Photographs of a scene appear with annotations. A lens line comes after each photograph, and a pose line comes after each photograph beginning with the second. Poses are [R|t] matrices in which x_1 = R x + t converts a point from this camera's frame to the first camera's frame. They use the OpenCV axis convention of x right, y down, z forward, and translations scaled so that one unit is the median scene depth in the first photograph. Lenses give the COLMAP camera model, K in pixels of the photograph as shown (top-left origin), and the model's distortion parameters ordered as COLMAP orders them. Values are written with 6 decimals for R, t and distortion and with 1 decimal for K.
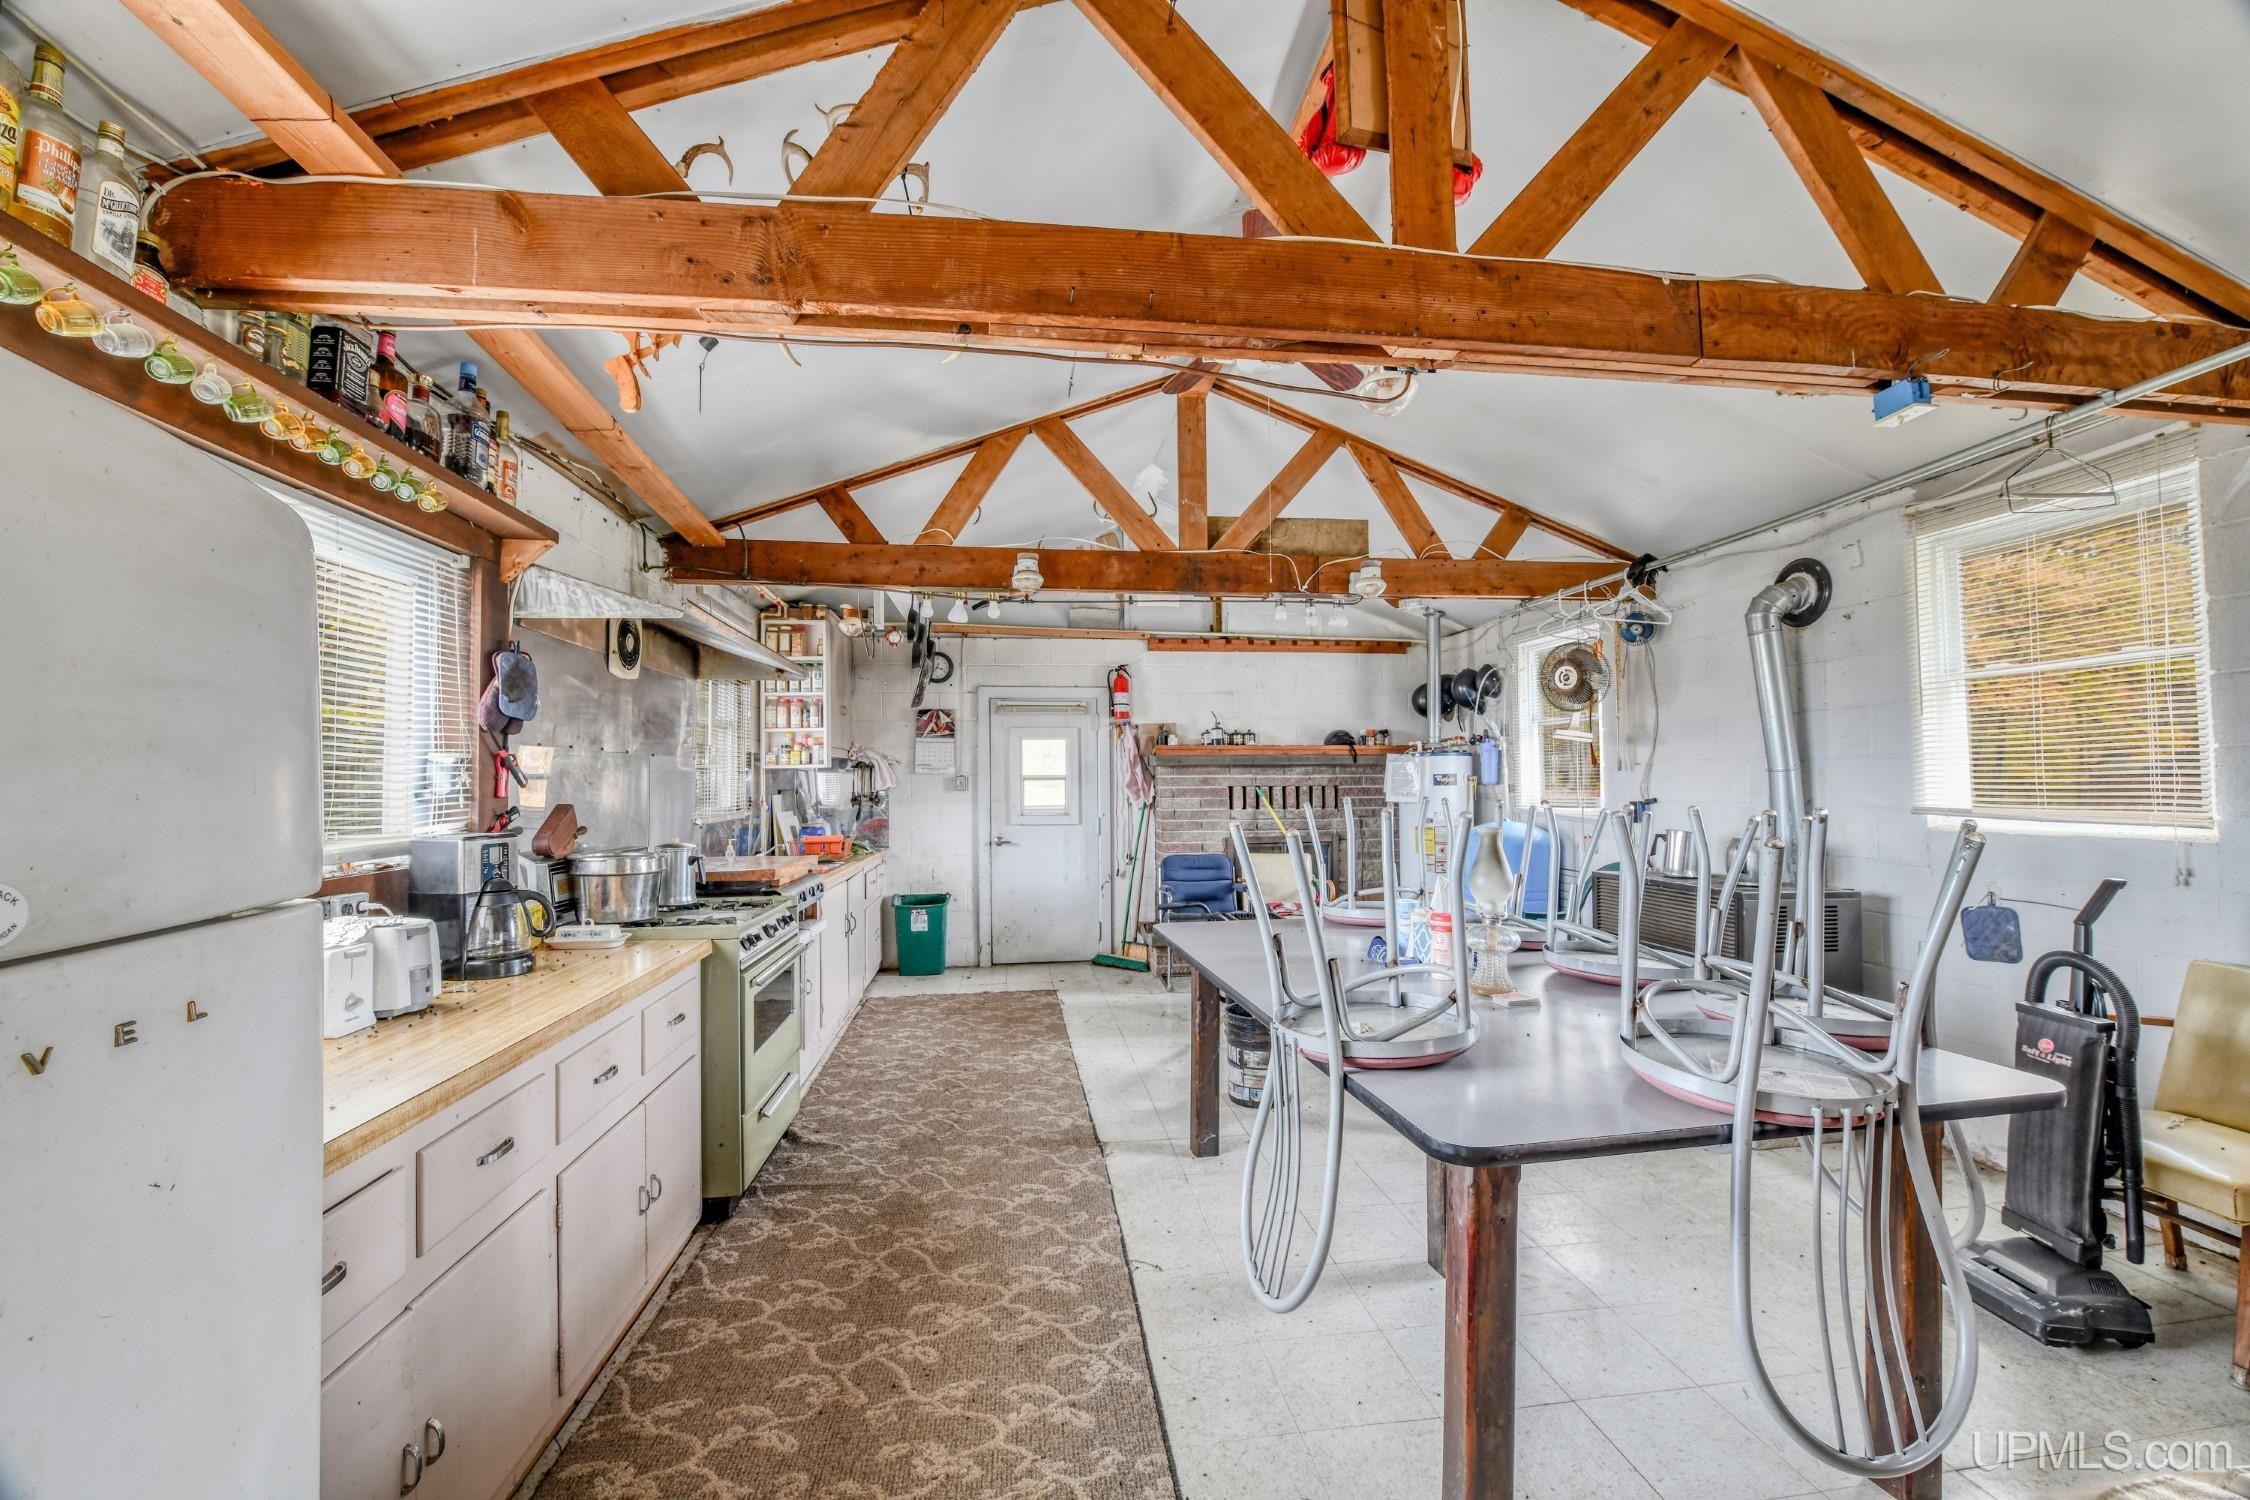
lens RADIAL K [[897.1, 0, 1126.0], [0, 897.1, 752.4], [0, 0, 1]] dist [-0.019428, -0.000387]
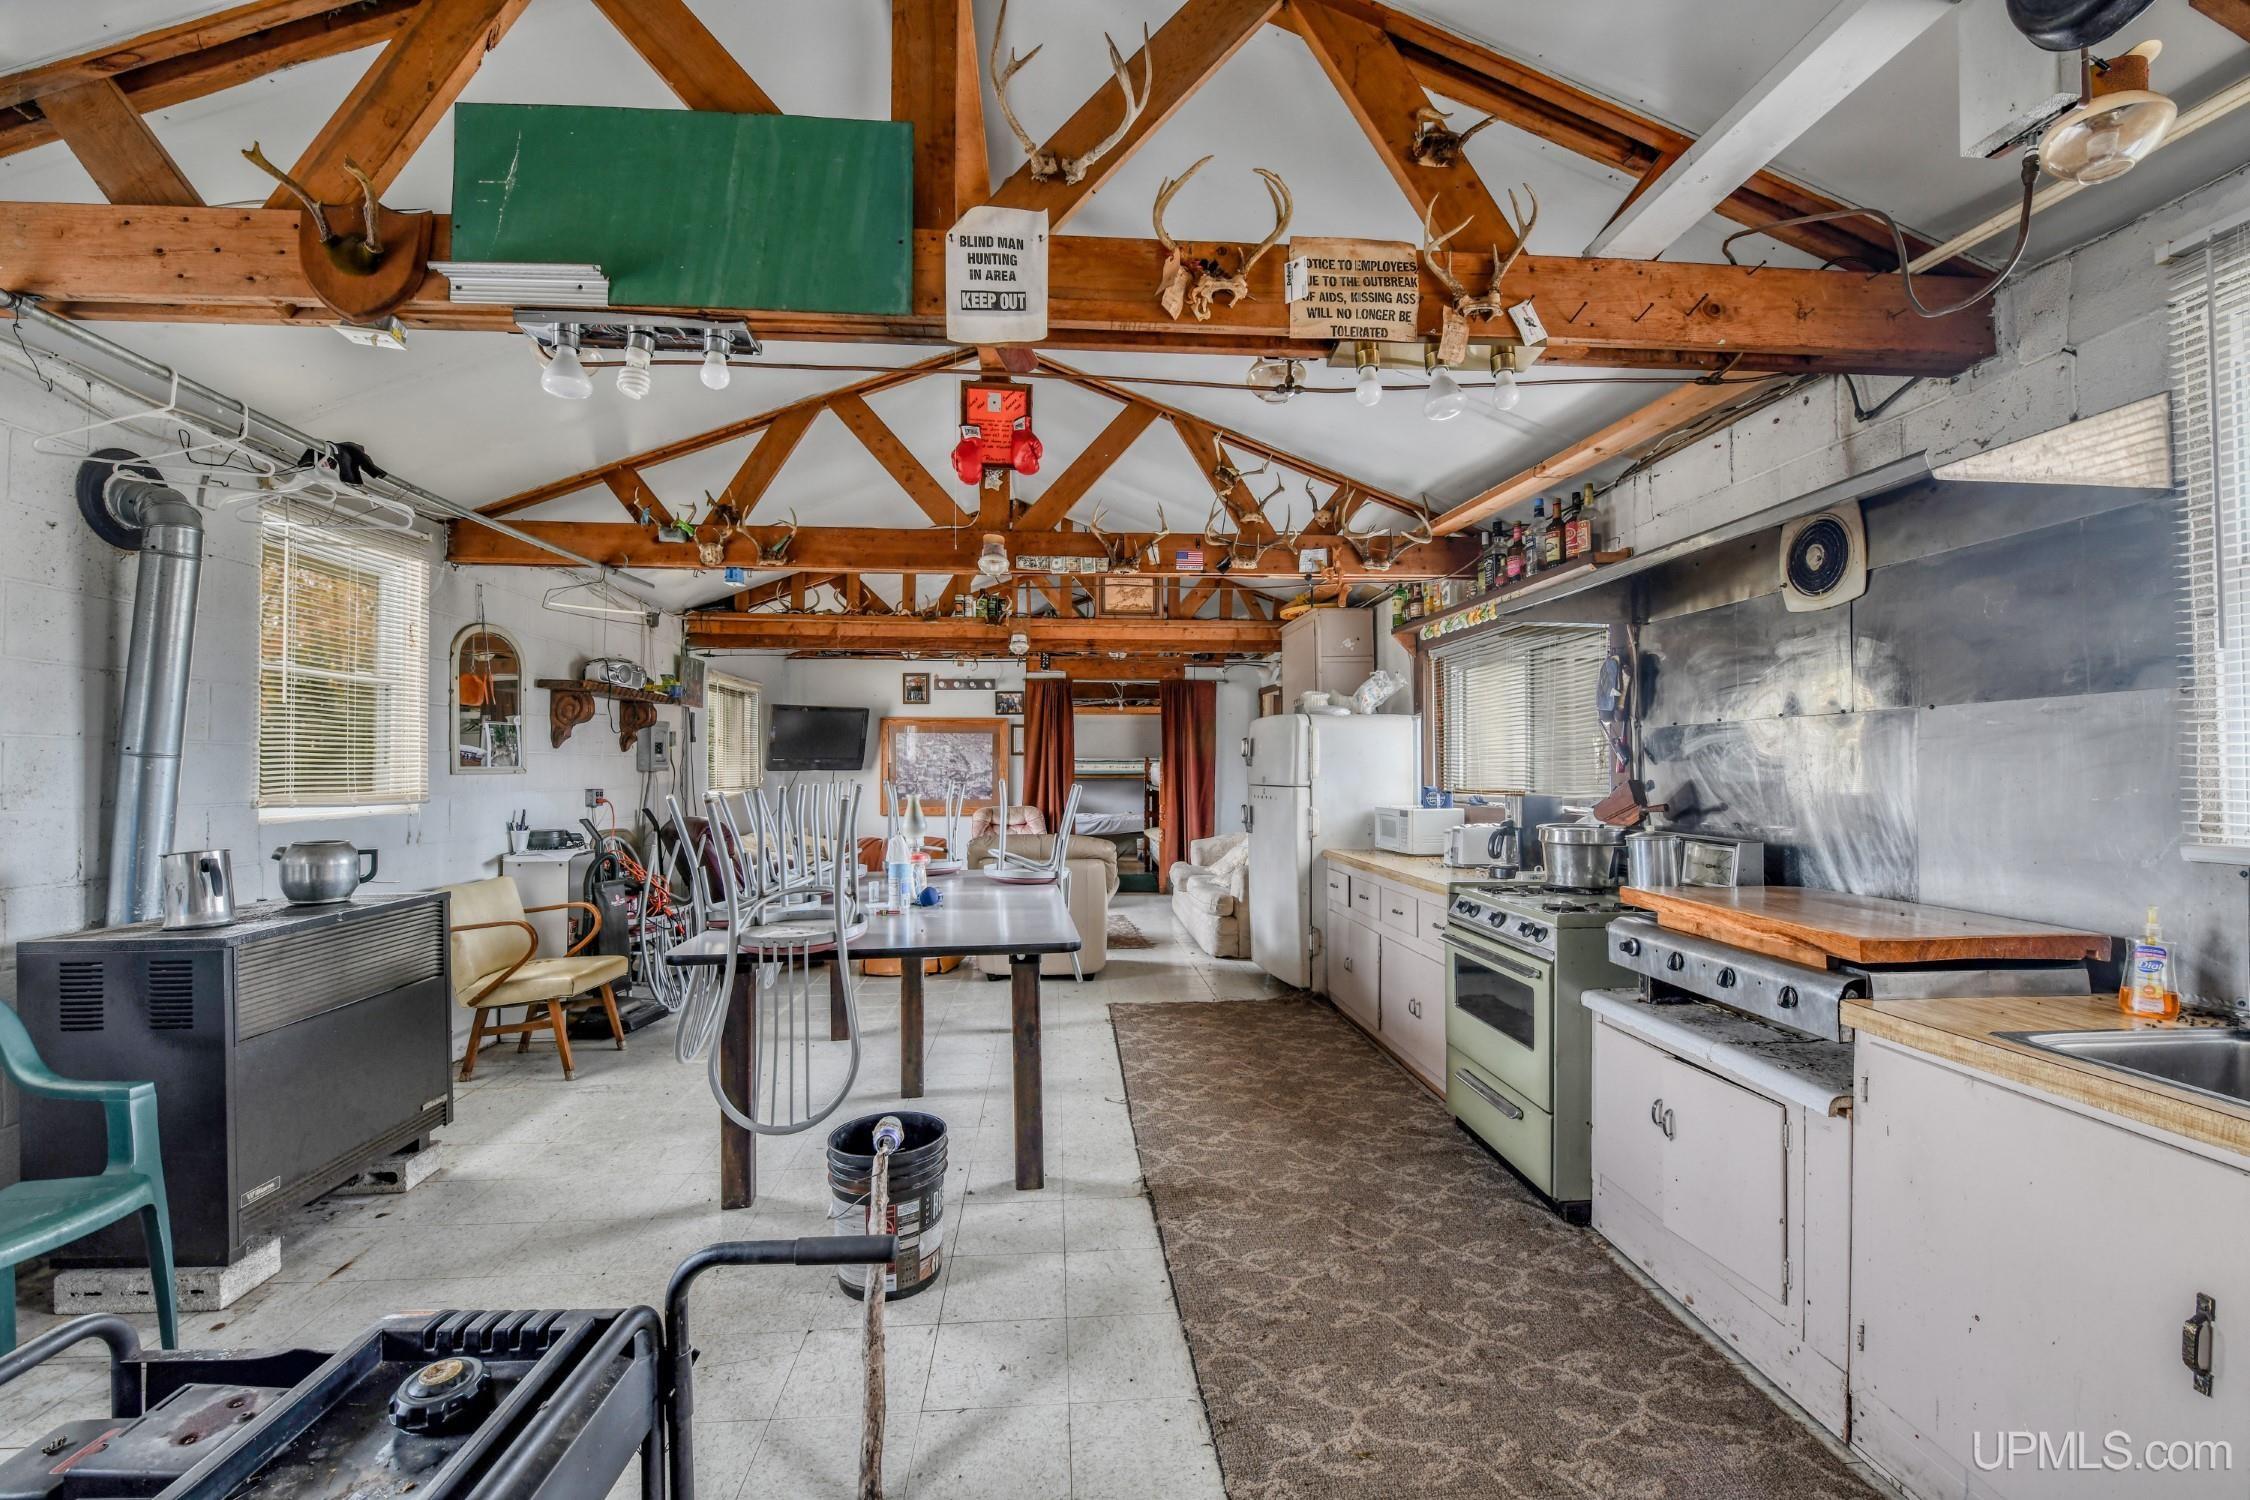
lens RADIAL K [[928.9, 0, 1132.0], [0, 928.9, 755.9], [0, 0, 1]] dist [-0.015175, -0.001493]
pose [[-0.998939, 0.010510, 0.044843, -0.038519], [0.008368, 0.998828, -0.047682, 0.044979], [-0.045291, -0.047256, -0.997855, 1.257365]]
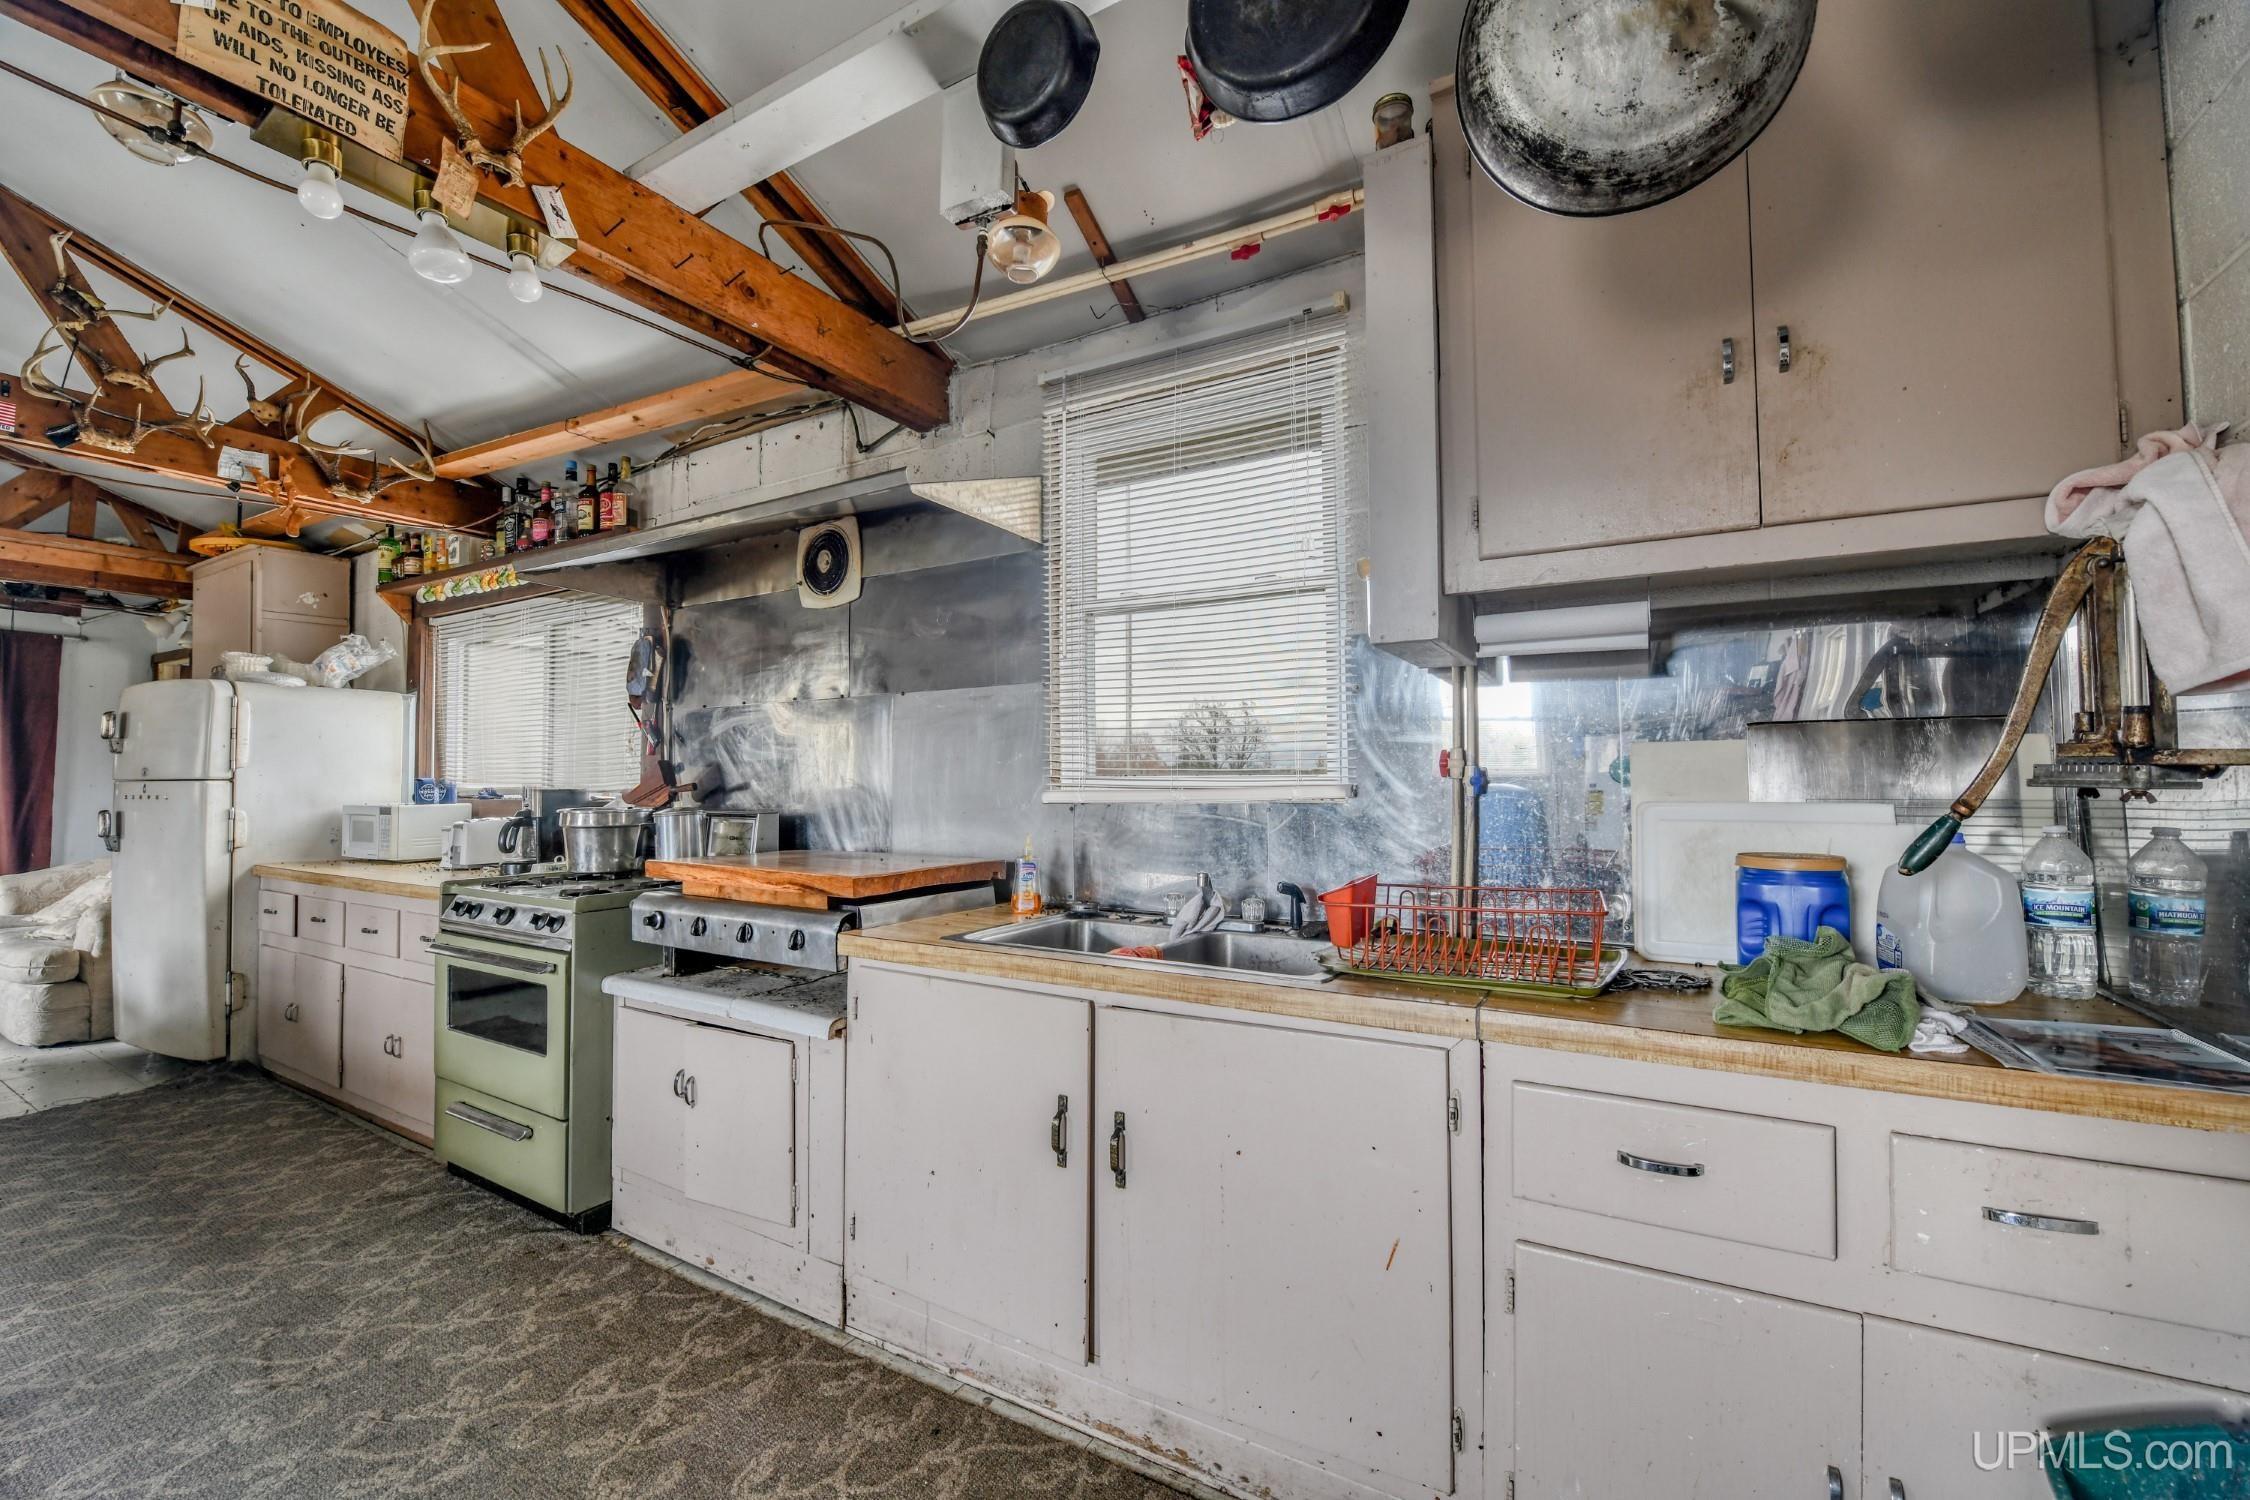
lens RADIAL K [[897.1, 0, 1126.0], [0, 897.1, 752.4], [0, 0, 1]] dist [-0.019428, -0.000387]
pose [[-0.602864, -0.014538, -0.797712, -0.058683], [0.034945, 0.998393, -0.044605, 0.067293], [0.797079, -0.054767, -0.601387, 1.225165]]
